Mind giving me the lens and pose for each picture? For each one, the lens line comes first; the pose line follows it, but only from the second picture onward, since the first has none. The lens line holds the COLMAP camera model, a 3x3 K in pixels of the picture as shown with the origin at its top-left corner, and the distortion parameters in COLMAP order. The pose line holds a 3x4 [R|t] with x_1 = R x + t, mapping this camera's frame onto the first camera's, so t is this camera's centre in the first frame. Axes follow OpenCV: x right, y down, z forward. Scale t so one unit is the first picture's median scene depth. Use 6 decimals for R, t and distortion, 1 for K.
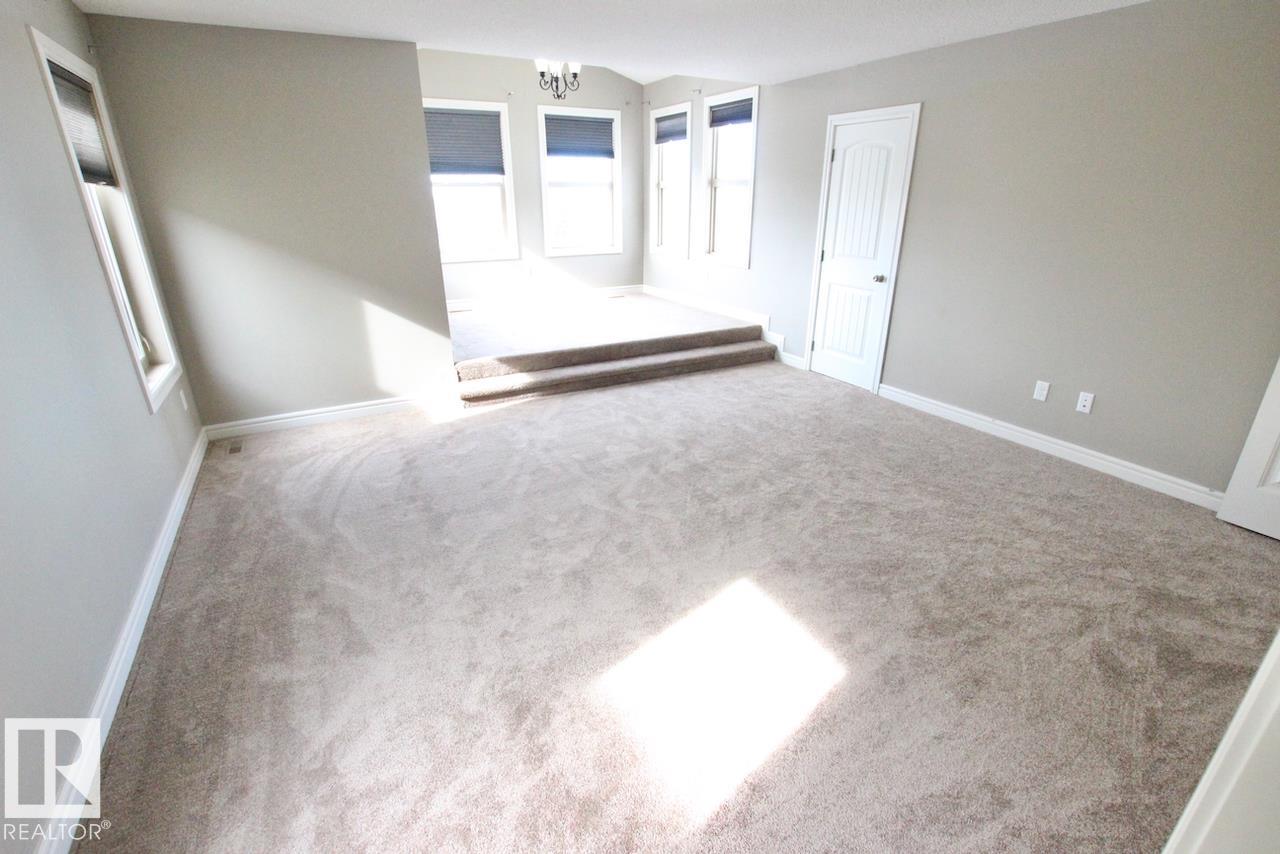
lens RADIAL K [[591.0, 0, 636.7], [0, 591.0, 431.3], [0, 0, 1]] dist [-0.033832, 0.003021]
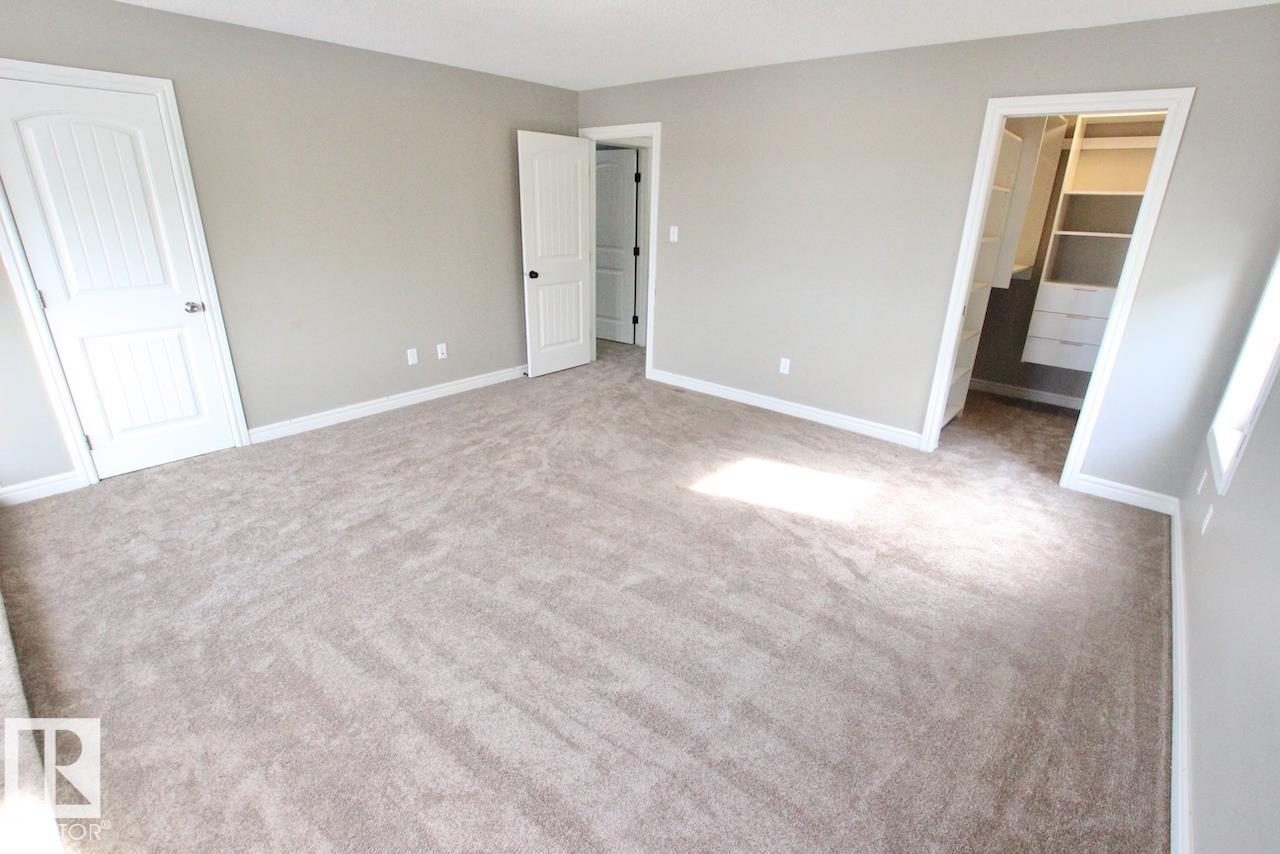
lens RADIAL K [[591.0, 0, 645.8], [0, 591.0, 430.2], [0, 0, 1]] dist [-0.033832, 0.003021]
pose [[-0.365932, -0.345204, 0.864250, -0.388556], [0.315054, 0.827876, 0.464072, -0.227506], [-0.875691, 0.442104, -0.194189, 0.547443]]
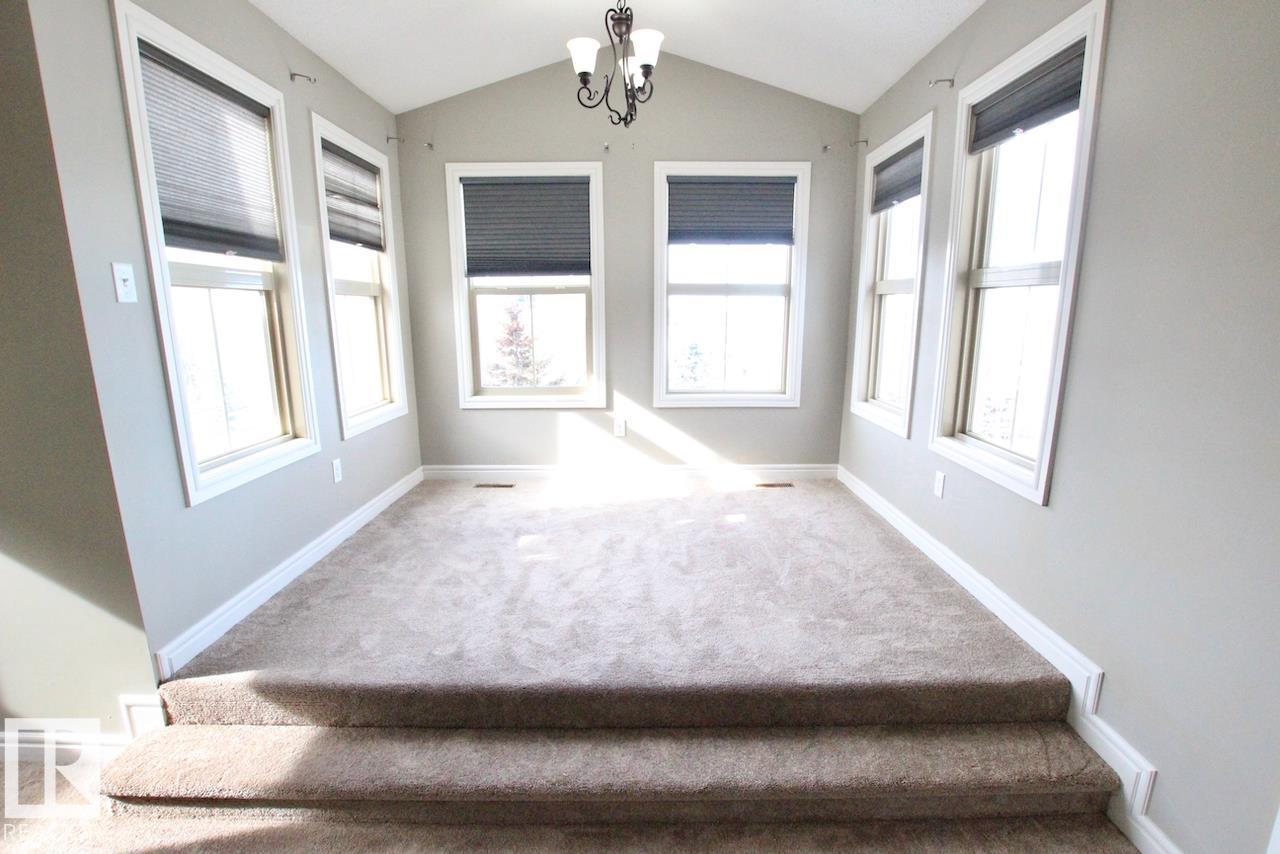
lens RADIAL K [[591.0, 0, 643.8], [0, 591.0, 433.8], [0, 0, 1]] dist [-0.033832, 0.003021]
pose [[0.880310, 0.096349, -0.464512, 0.139342], [-0.175554, 0.975810, -0.130293, -0.235931], [0.440721, 0.196245, 0.875930, 0.595512]]
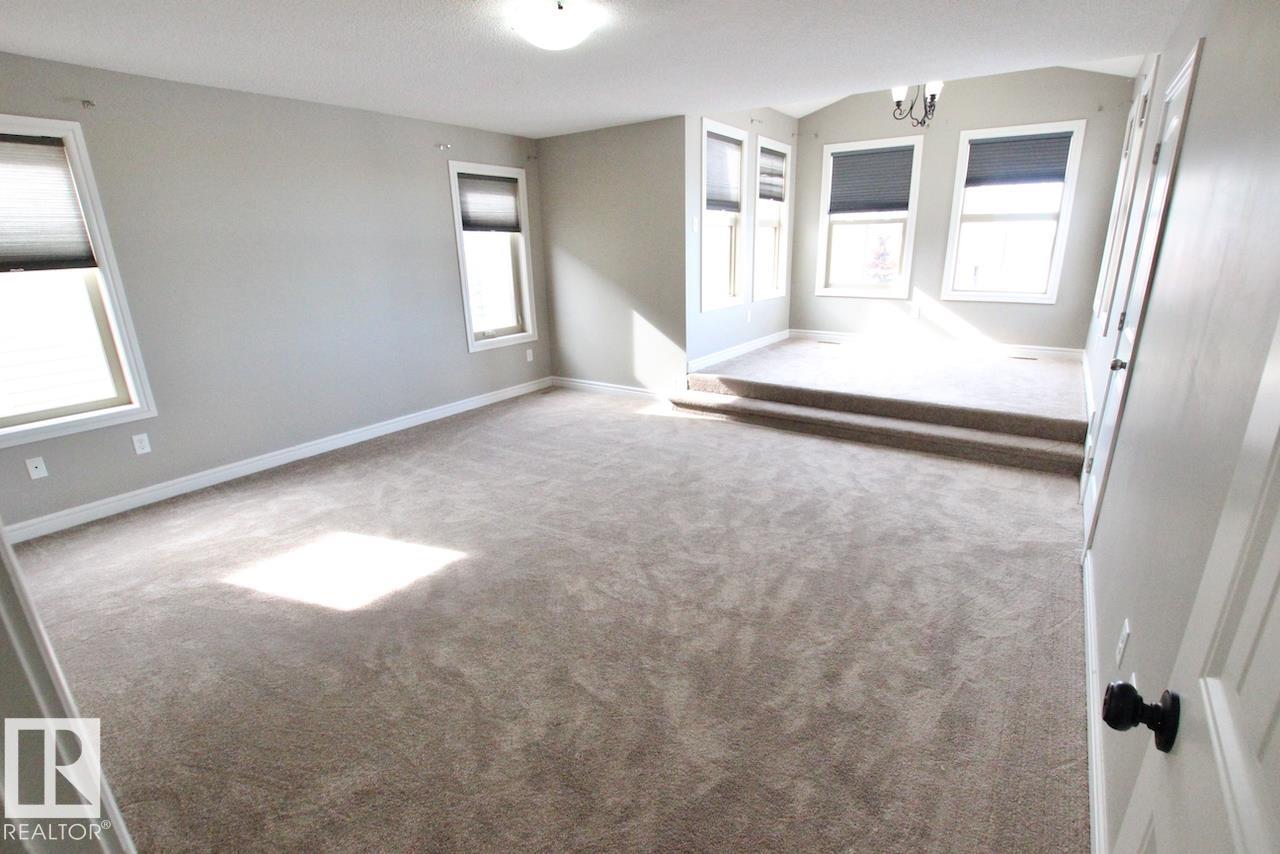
lens RADIAL K [[591.0, 0, 648.4], [0, 591.0, 431.2], [0, 0, 1]] dist [-0.033832, 0.003021]
pose [[0.456073, 0.262375, -0.850386, 0.543744], [-0.311864, 0.942078, 0.123409, -0.101103], [0.833510, 0.208921, 0.511482, 0.280373]]
